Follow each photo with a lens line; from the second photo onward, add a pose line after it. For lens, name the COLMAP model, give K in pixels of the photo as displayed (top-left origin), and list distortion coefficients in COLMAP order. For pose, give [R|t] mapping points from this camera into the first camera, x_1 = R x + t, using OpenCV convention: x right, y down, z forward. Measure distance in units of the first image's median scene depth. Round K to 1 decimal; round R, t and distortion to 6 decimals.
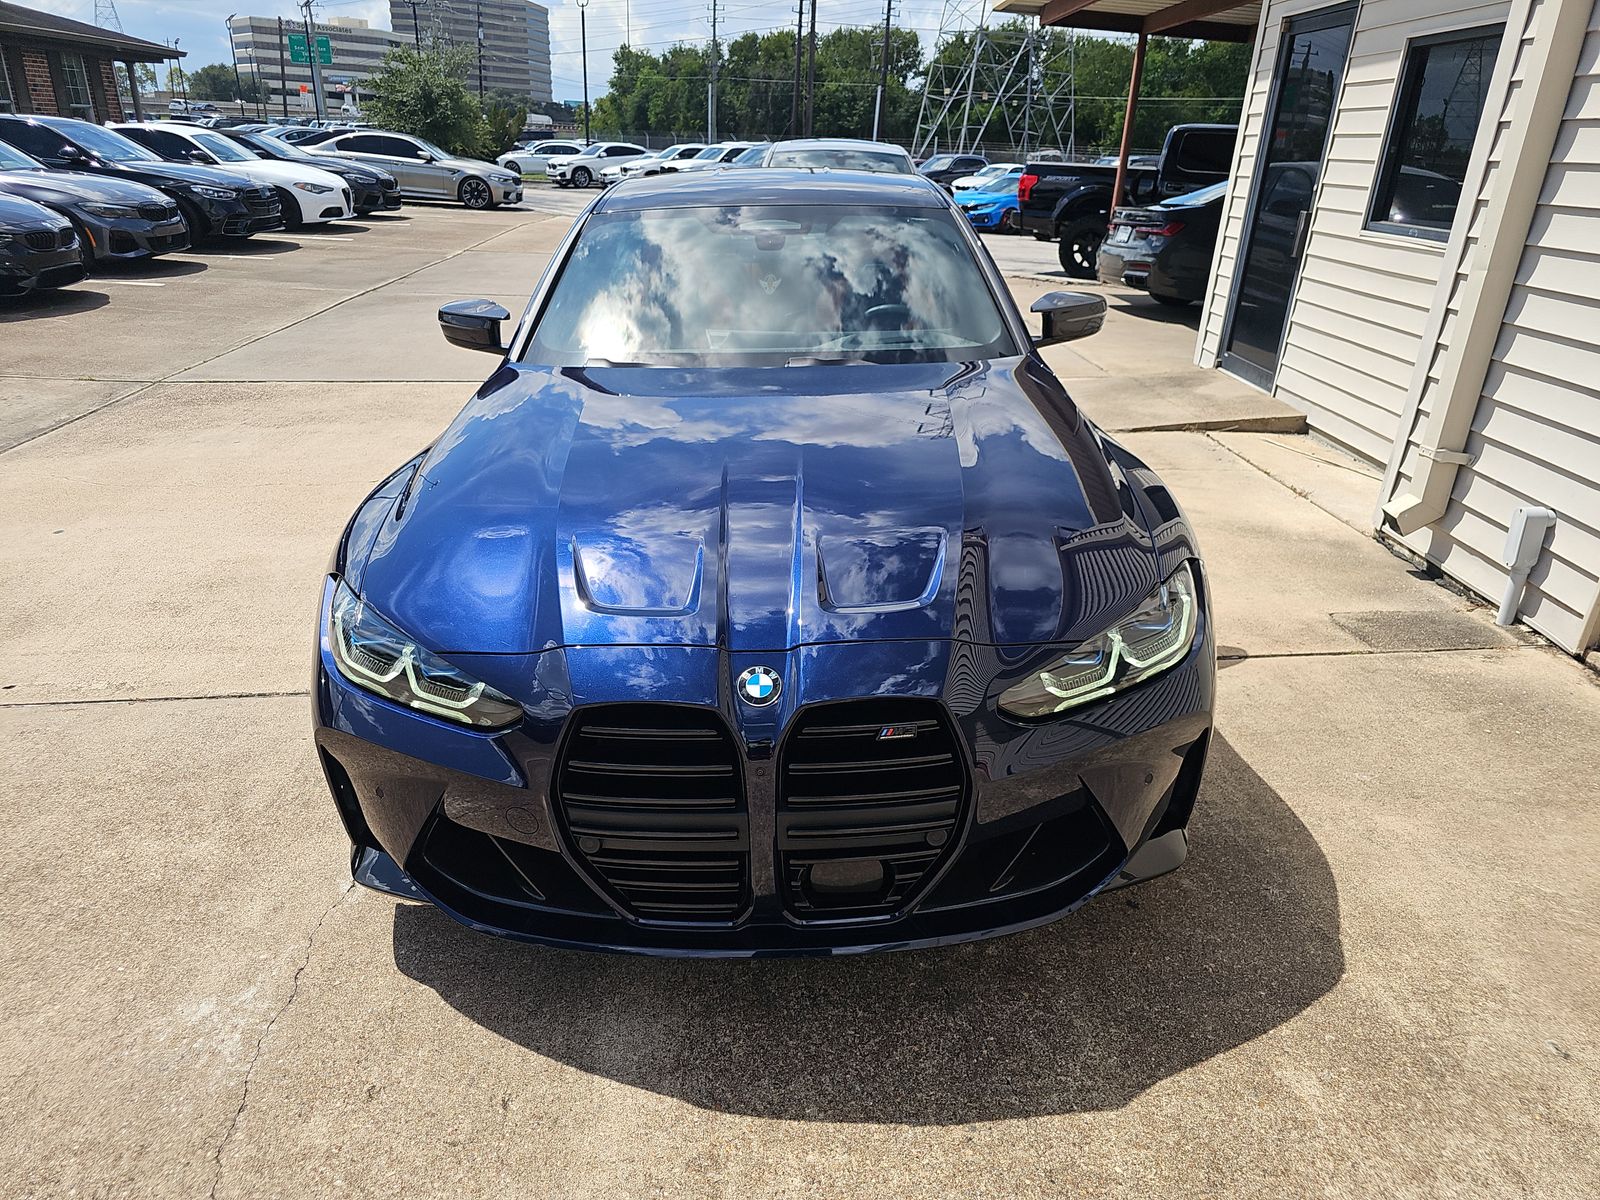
lens RADIAL K [[1090.1, 0, 800.0], [0, 1090.1, 600.0], [0, 0, 1]] dist [0.003168, 0.000975]
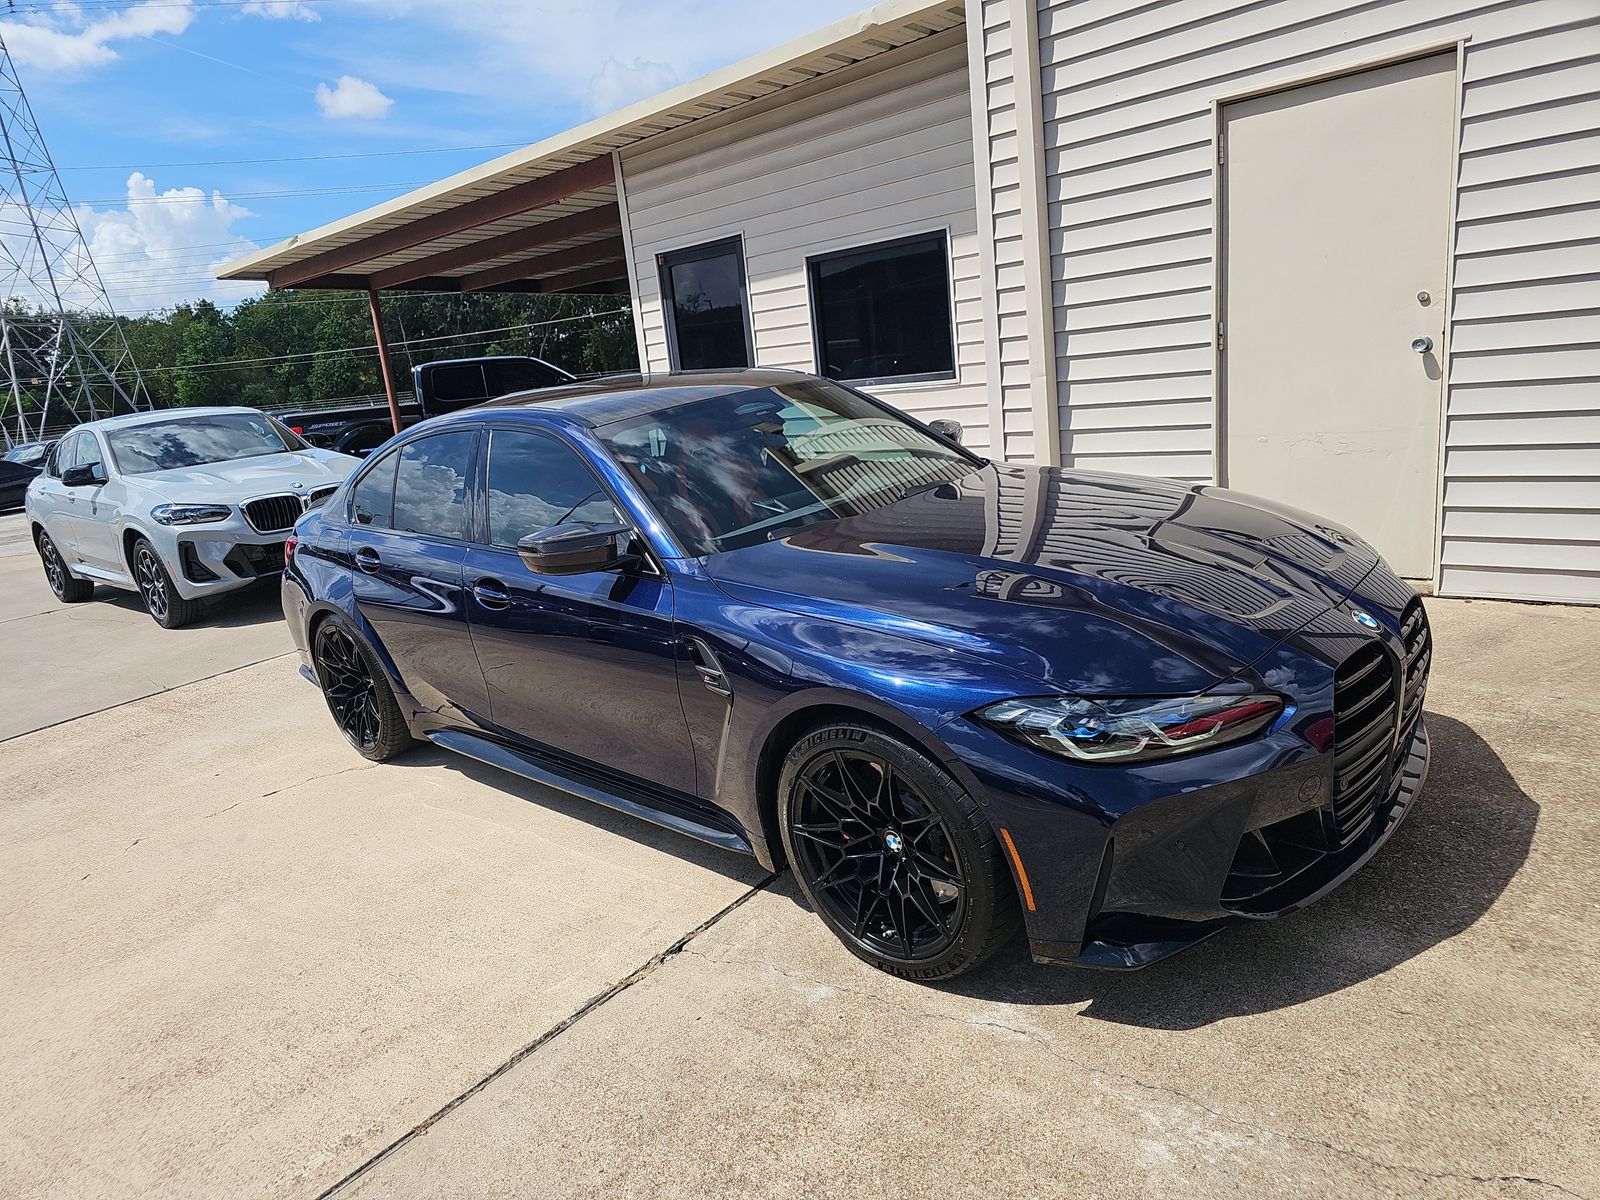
lens RADIAL K [[1042.8, 0, 797.6], [0, 1042.8, 620.4], [0, 0, 1]] dist [0.035406, -0.001079]
pose [[0.701420, -0.284045, 0.653703, -0.456809], [0.395650, 0.918044, -0.025625, -0.058512], [-0.592850, 0.276612, 0.756317, 0.125362]]
